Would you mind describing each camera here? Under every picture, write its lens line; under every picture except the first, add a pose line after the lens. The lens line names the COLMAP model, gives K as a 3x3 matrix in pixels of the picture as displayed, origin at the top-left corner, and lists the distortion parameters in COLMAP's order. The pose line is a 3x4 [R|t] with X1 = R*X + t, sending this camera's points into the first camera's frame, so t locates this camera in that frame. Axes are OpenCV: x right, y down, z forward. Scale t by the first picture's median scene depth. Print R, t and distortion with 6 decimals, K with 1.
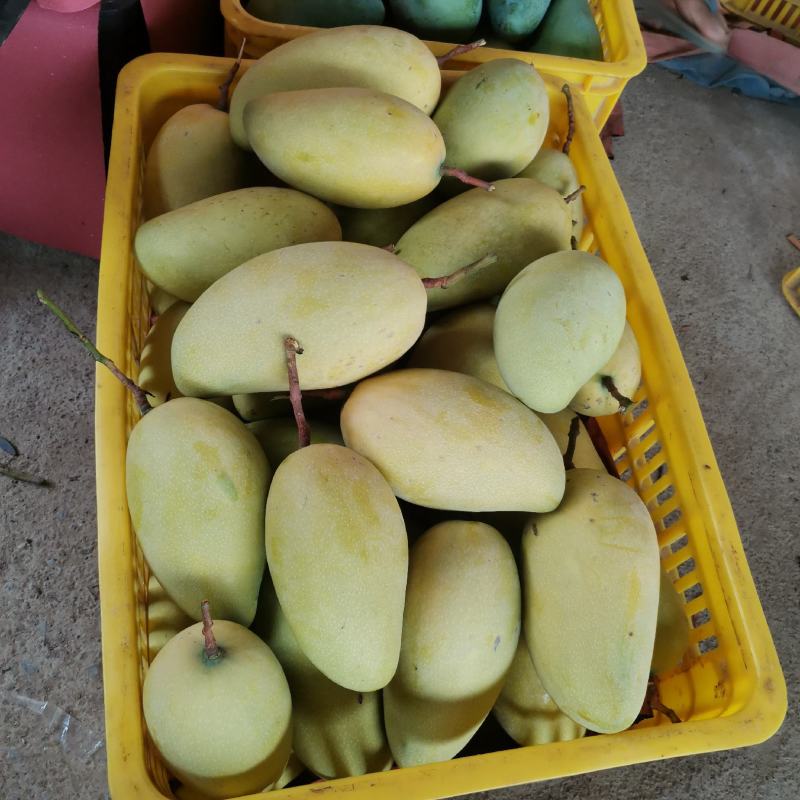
lens RADIAL K [[811.5, 0, 412.3], [0, 811.5, 400.8], [0, 0, 1]] dist [0.123130, -0.166819]
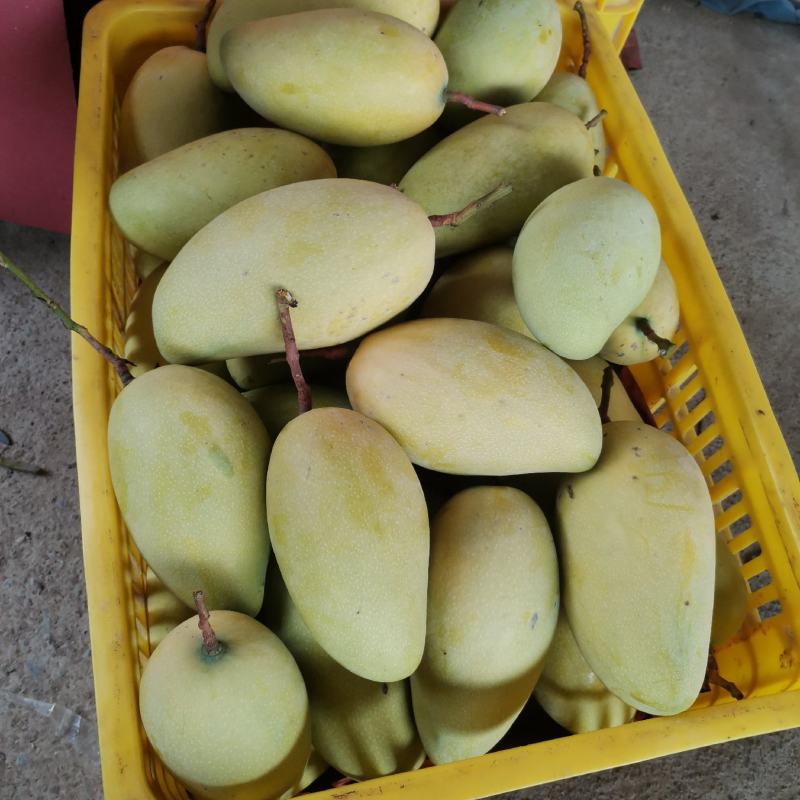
lens RADIAL K [[811.5, 0, 412.3], [0, 811.5, 400.8], [0, 0, 1]] dist [0.123130, -0.166819]
pose [[0.998141, -0.055078, -0.026100, 0.006207], [0.055799, 0.998056, 0.027756, 0.022155], [0.024520, -0.029161, 0.999274, 0.099656]]
